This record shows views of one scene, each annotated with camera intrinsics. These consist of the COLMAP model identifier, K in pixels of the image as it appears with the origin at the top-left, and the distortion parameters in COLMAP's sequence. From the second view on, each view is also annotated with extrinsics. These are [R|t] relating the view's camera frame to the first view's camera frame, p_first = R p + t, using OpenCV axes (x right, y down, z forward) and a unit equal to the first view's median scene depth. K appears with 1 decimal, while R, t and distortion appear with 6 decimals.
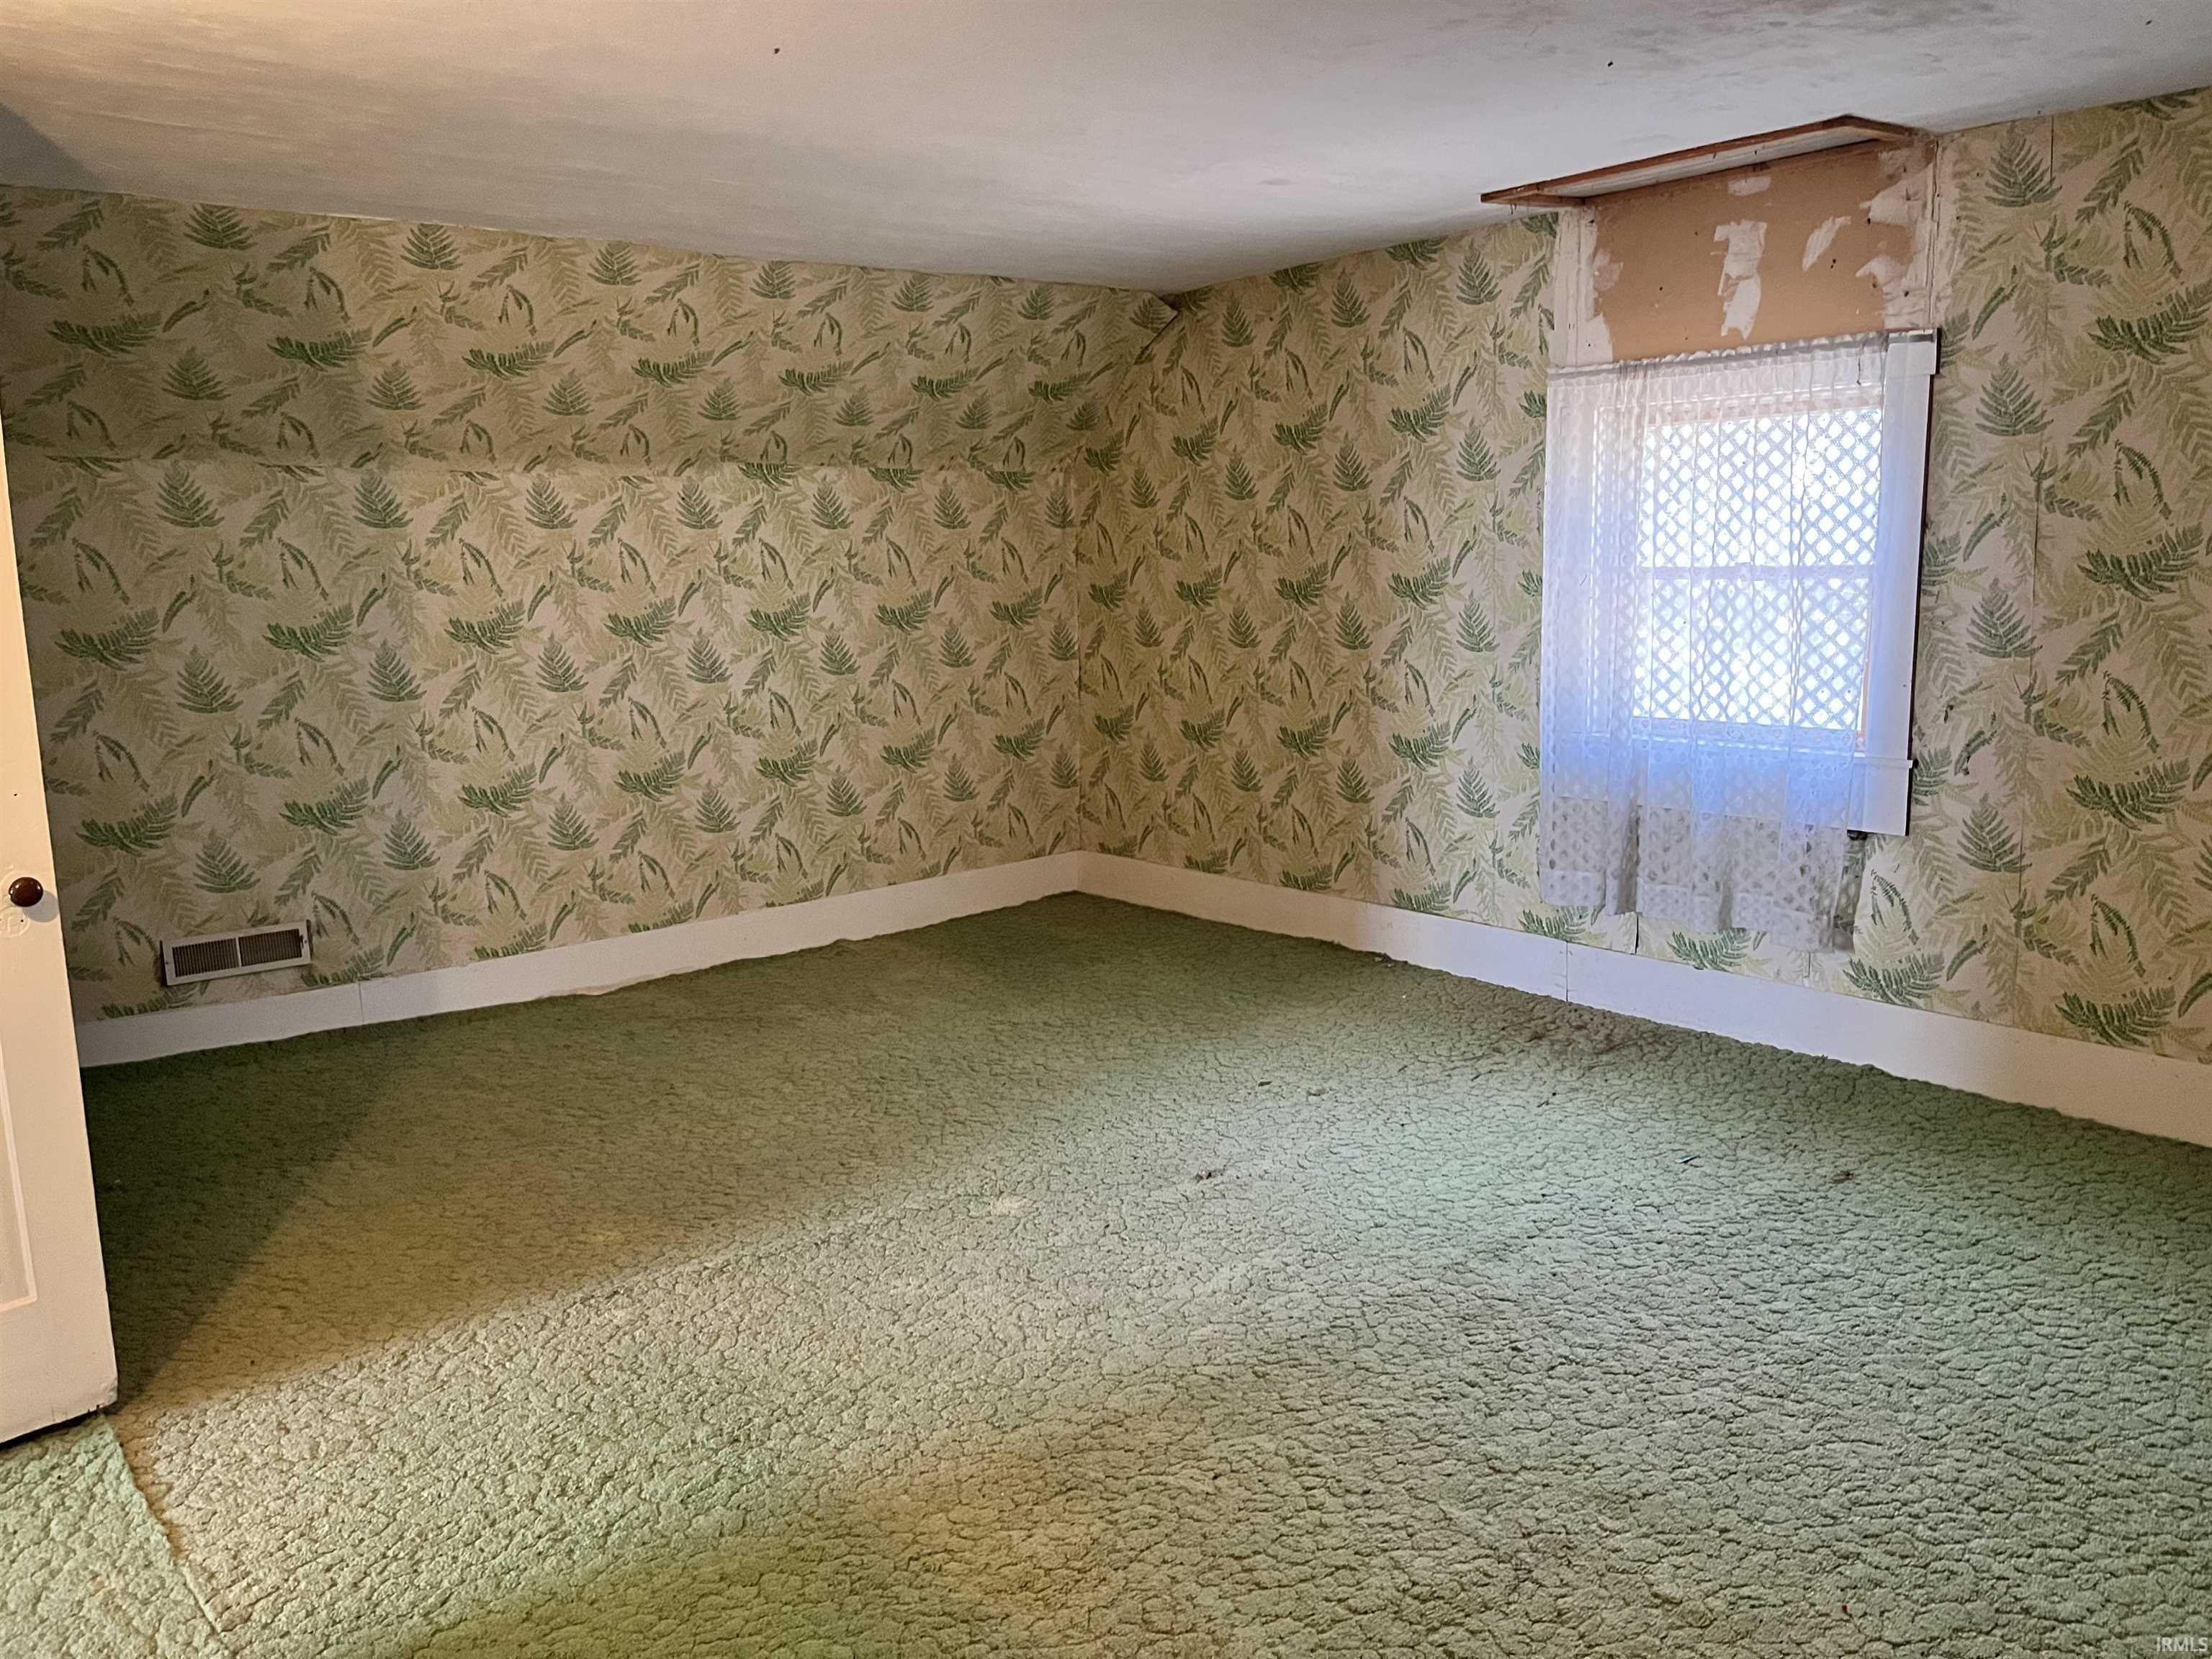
lens RADIAL K [[1636.2, 0, 1106.0], [0, 1636.2, 829.5], [0, 0, 1]] dist [0.049176, -0.052855]
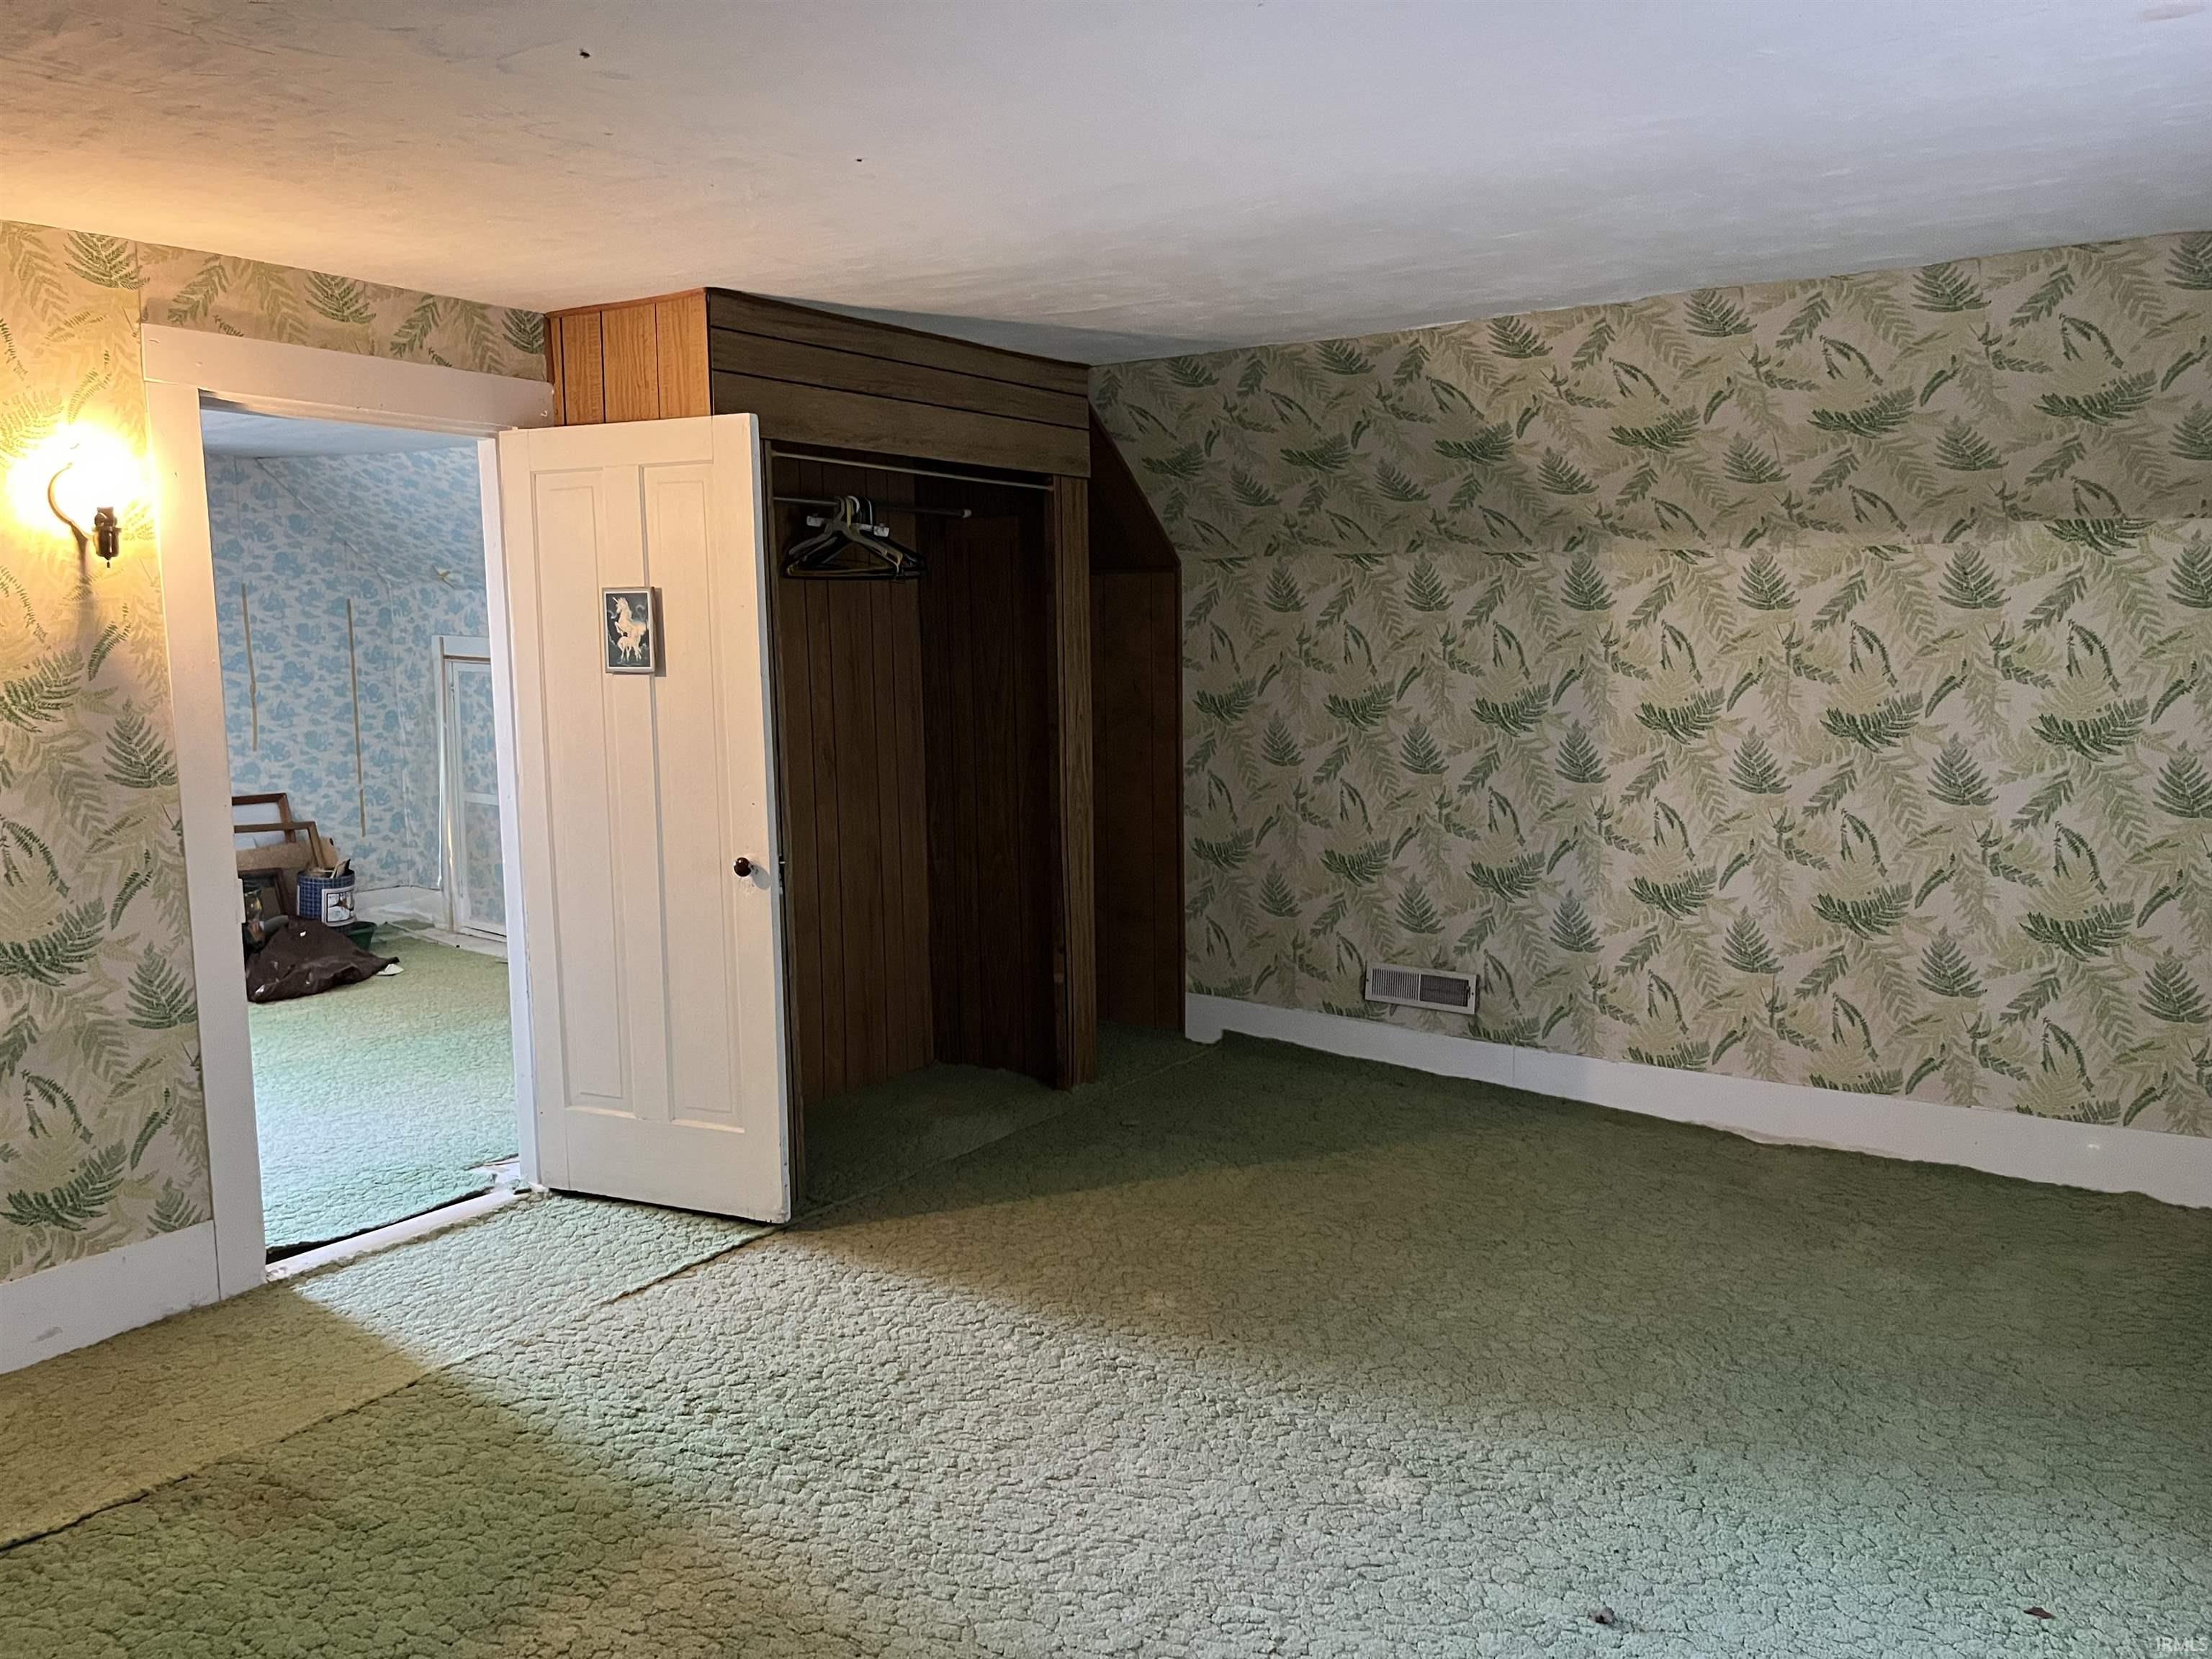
lens RADIAL K [[1659.4, 0, 1106.0], [0, 1659.4, 829.5], [0, 0, 1]] dist [0.041645, -0.095123]
pose [[0.263915, 0.135461, -0.954986, 0.449525], [-0.160422, 0.982464, 0.095025, -0.097024], [0.951112, 0.128122, 0.281018, 0.436663]]
